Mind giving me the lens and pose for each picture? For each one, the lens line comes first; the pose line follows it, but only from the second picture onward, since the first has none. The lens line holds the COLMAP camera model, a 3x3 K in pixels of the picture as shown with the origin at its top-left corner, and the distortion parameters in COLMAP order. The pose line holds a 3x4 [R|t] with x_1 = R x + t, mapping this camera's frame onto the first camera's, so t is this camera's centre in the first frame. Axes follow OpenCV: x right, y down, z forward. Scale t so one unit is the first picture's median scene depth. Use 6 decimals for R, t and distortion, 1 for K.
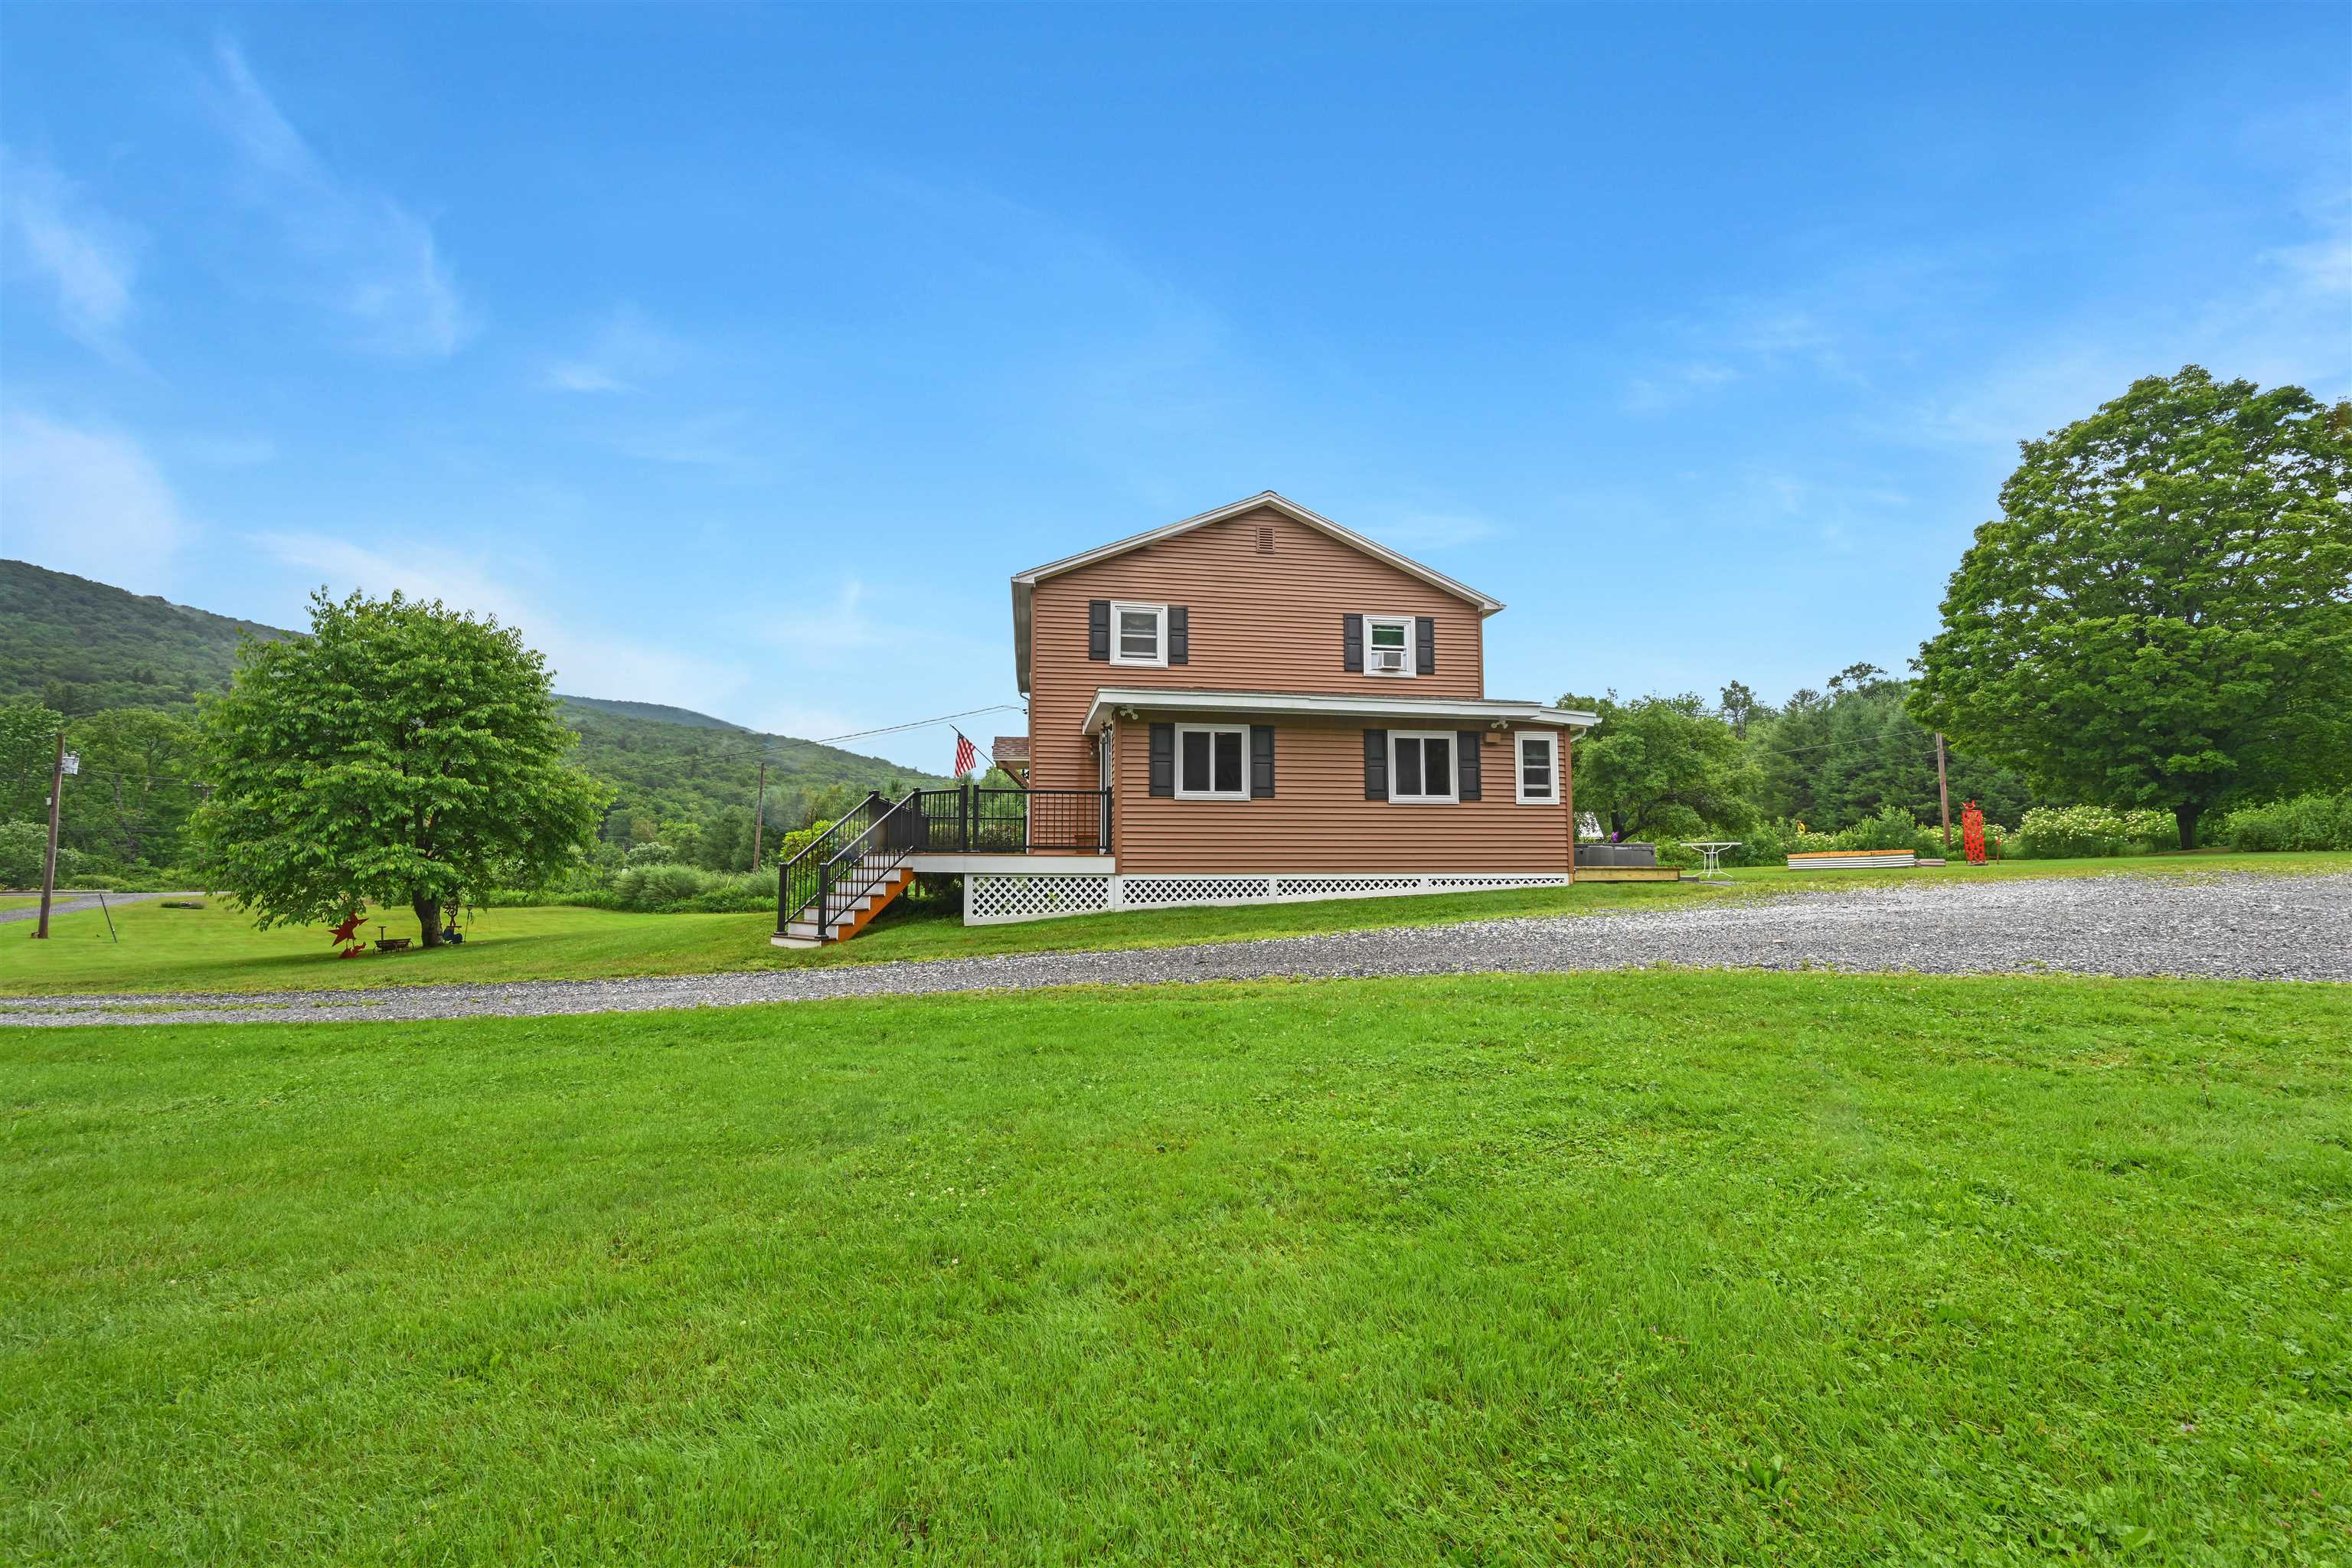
lens RADIAL K [[926.4, 0, 1176.0], [0, 926.4, 784.0], [0, 0, 1]] dist [-0.002245, -0.000196]
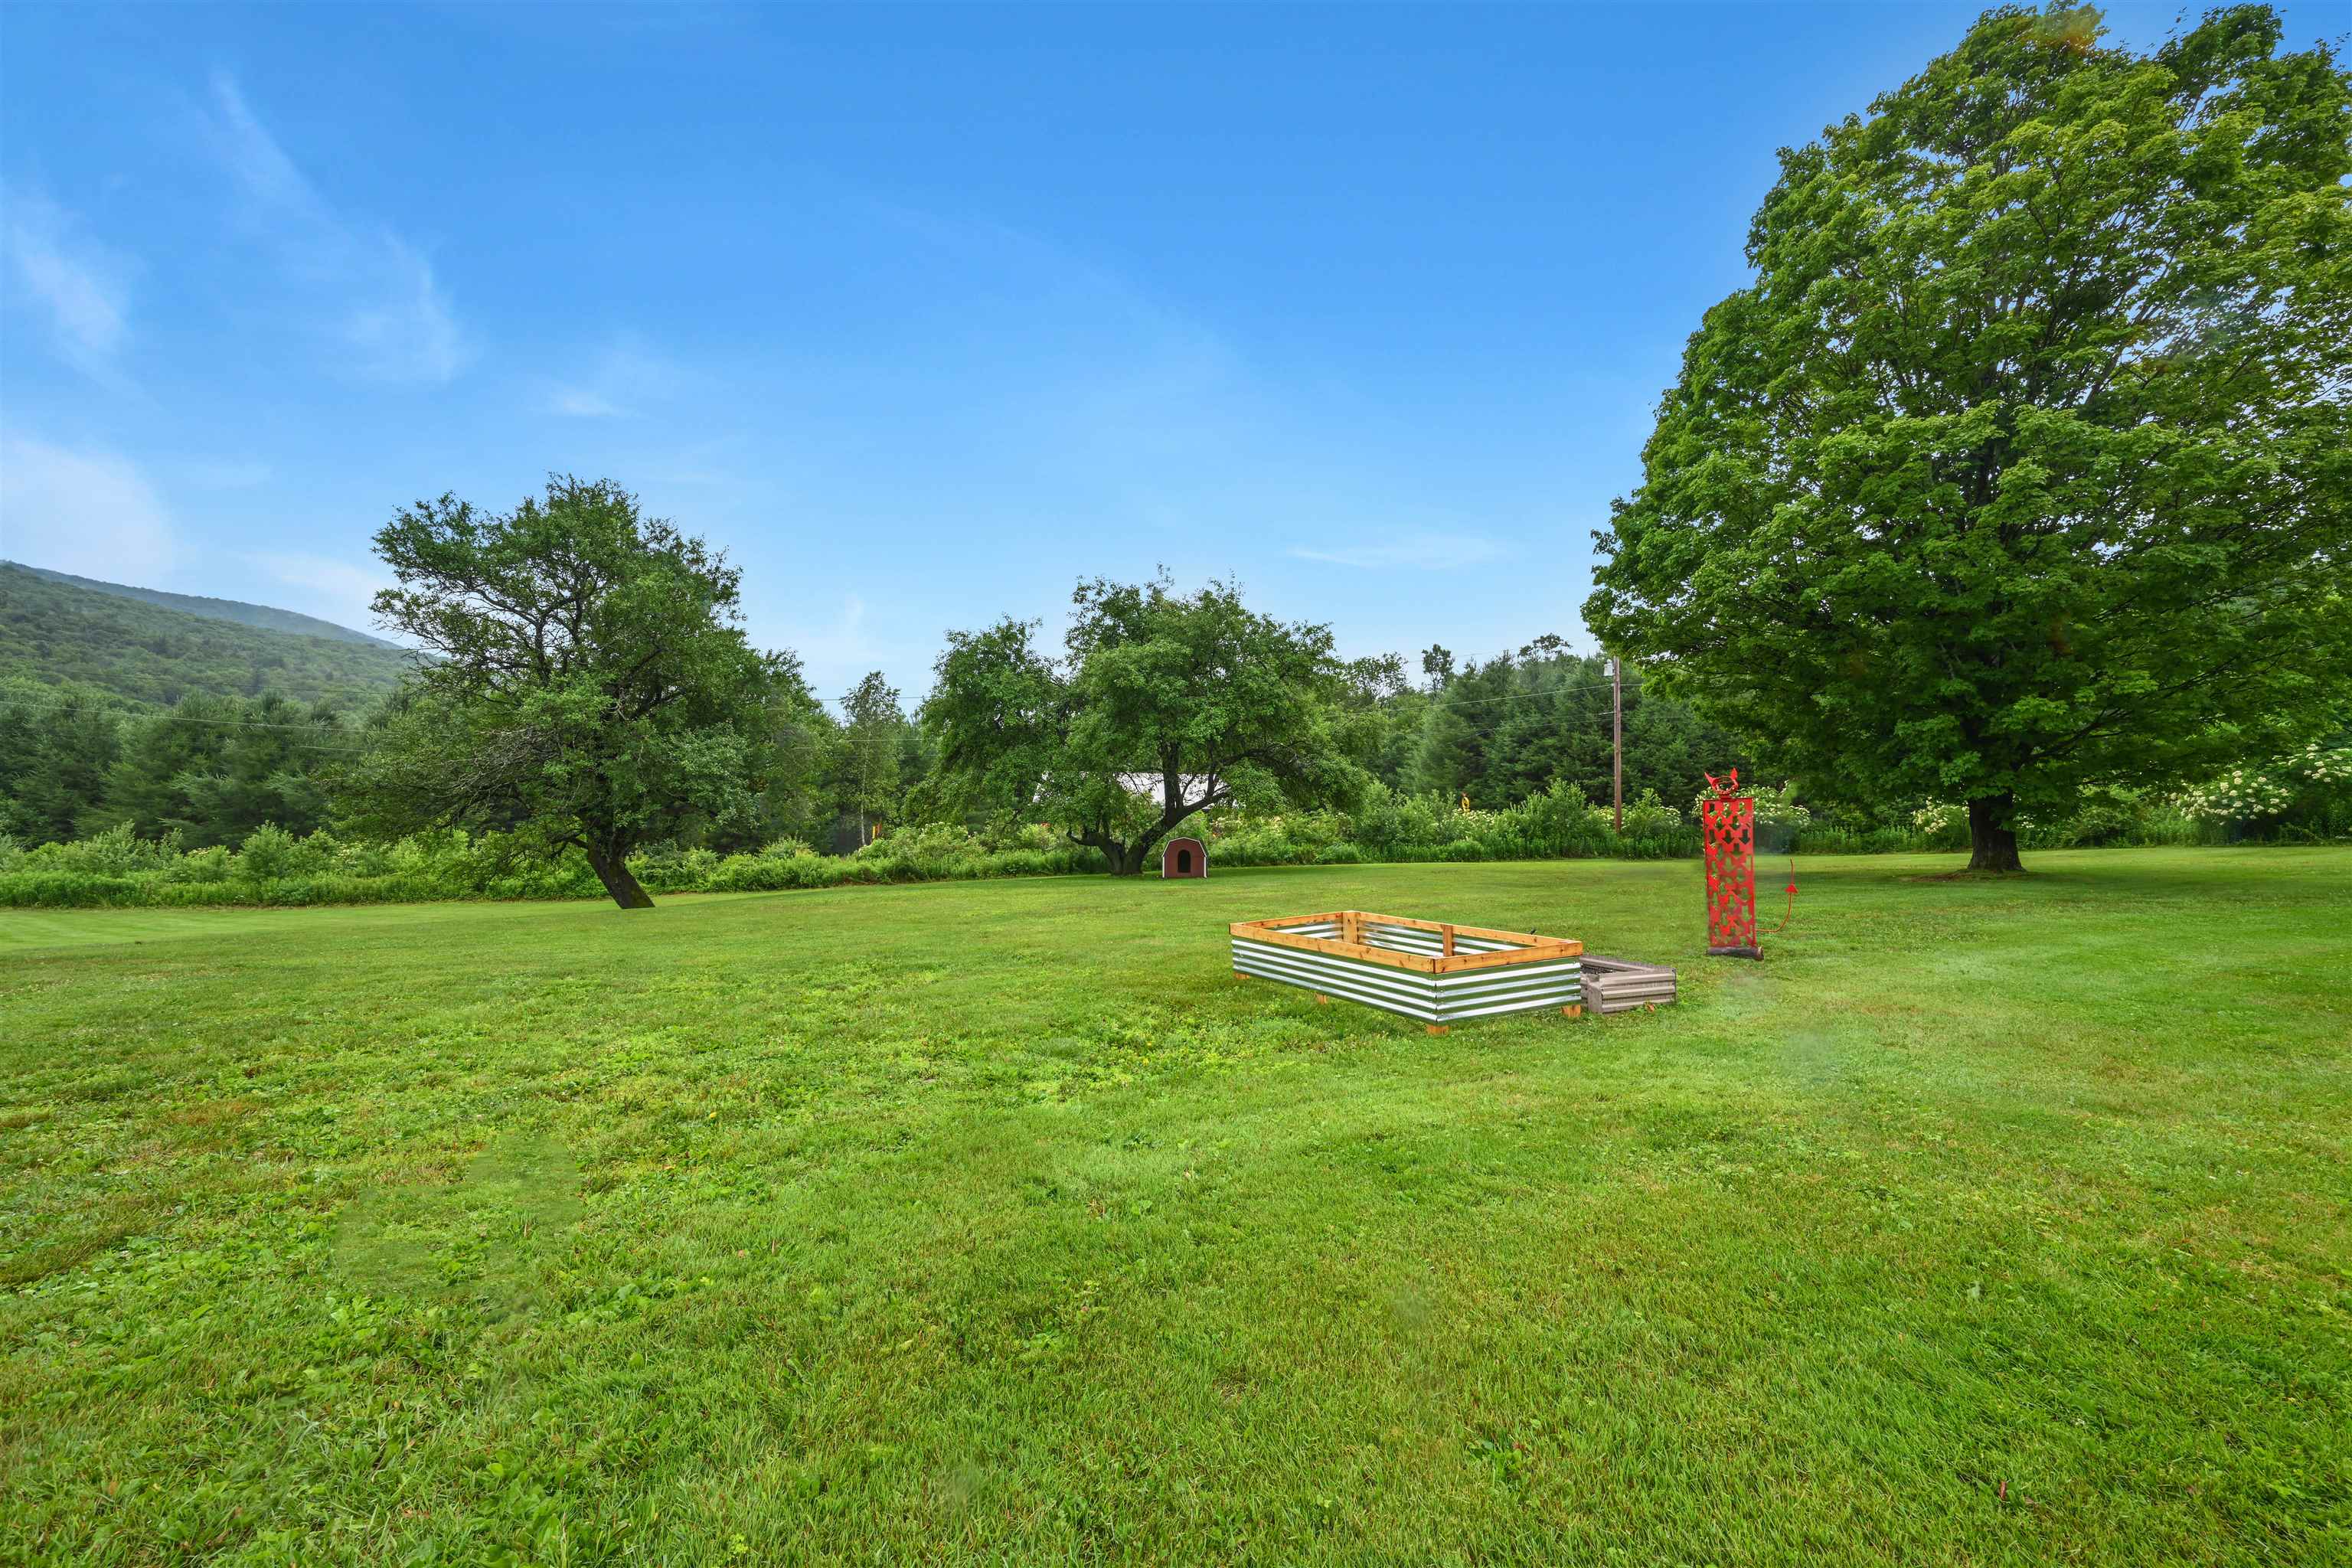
lens RADIAL K [[926.4, 0, 1176.0], [0, 926.4, 784.0], [0, 0, 1]] dist [-0.002245, -0.000196]
pose [[0.966529, 0.031309, 0.254641, 0.800680], [-0.043613, 0.998131, 0.042817, 0.025342], [-0.252825, -0.052489, 0.966087, 1.003992]]
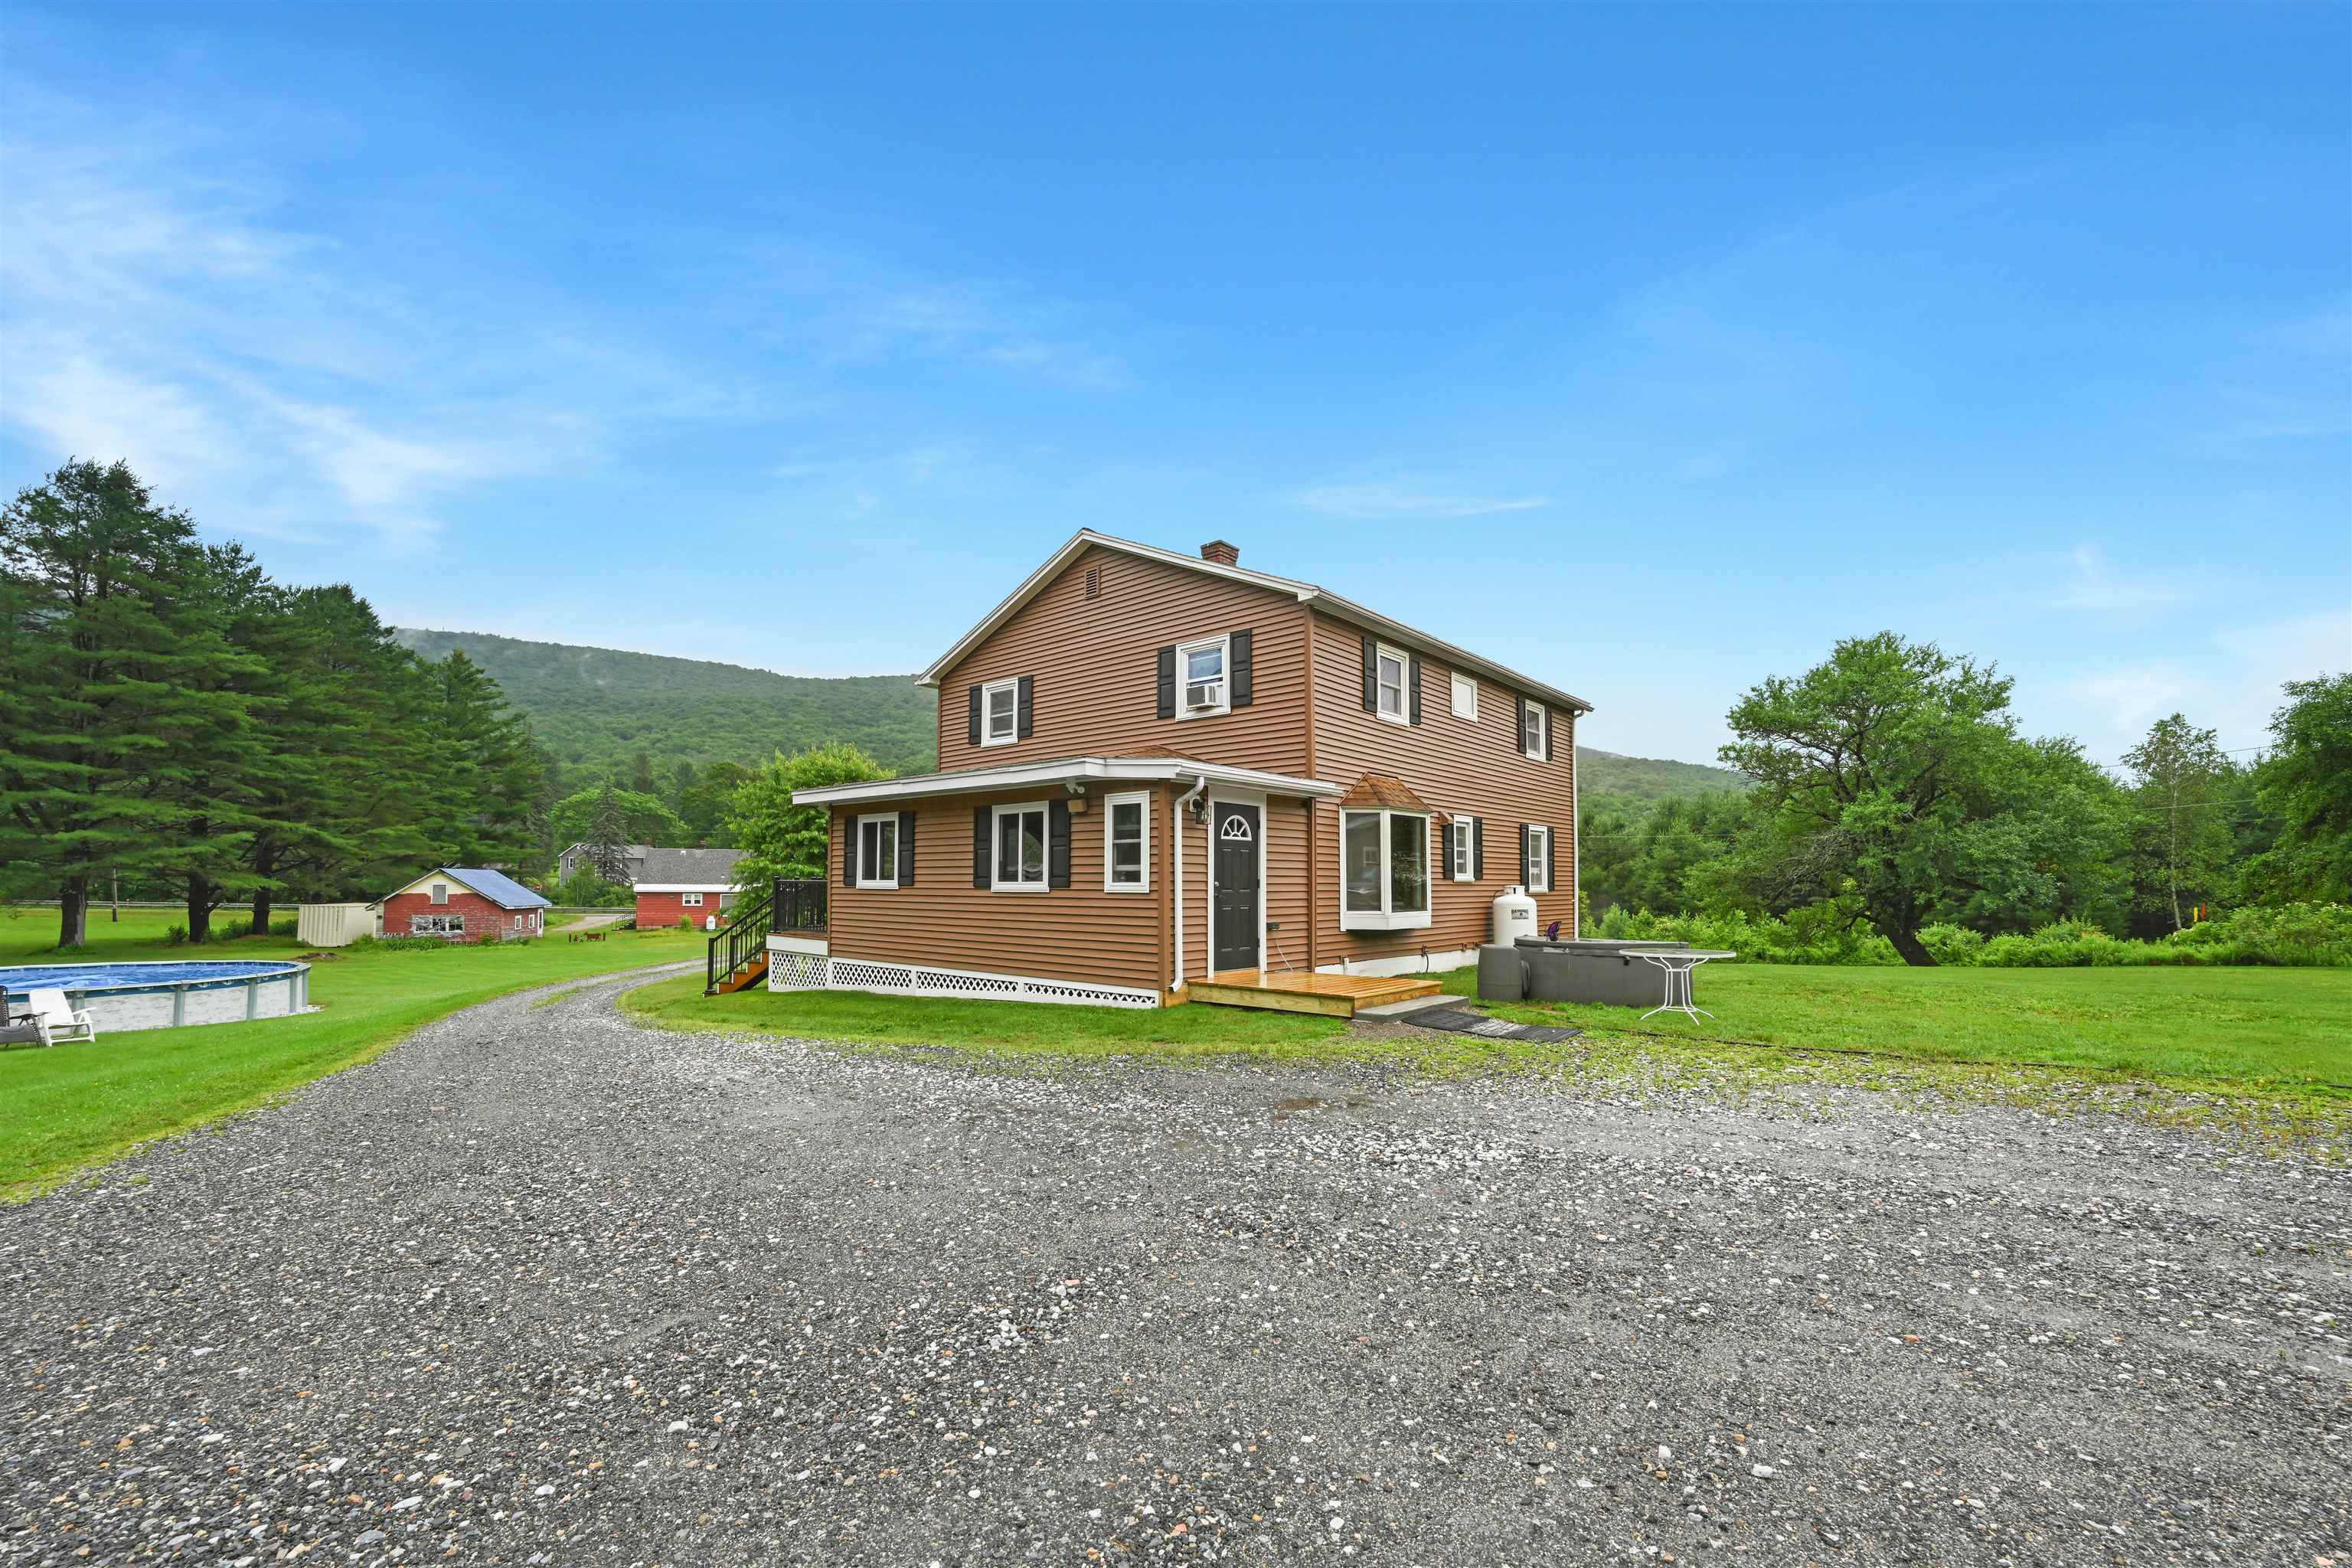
lens RADIAL K [[946.1, 0, 1176.9], [0, 946.1, 826.3], [0, 0, 1]] dist [-0.002500, -0.000732]
pose [[0.638918, -0.044834, -0.767967, 0.827311], [0.058723, 0.998230, -0.009422, -0.017244], [0.767030, -0.039077, 0.640420, 0.464816]]
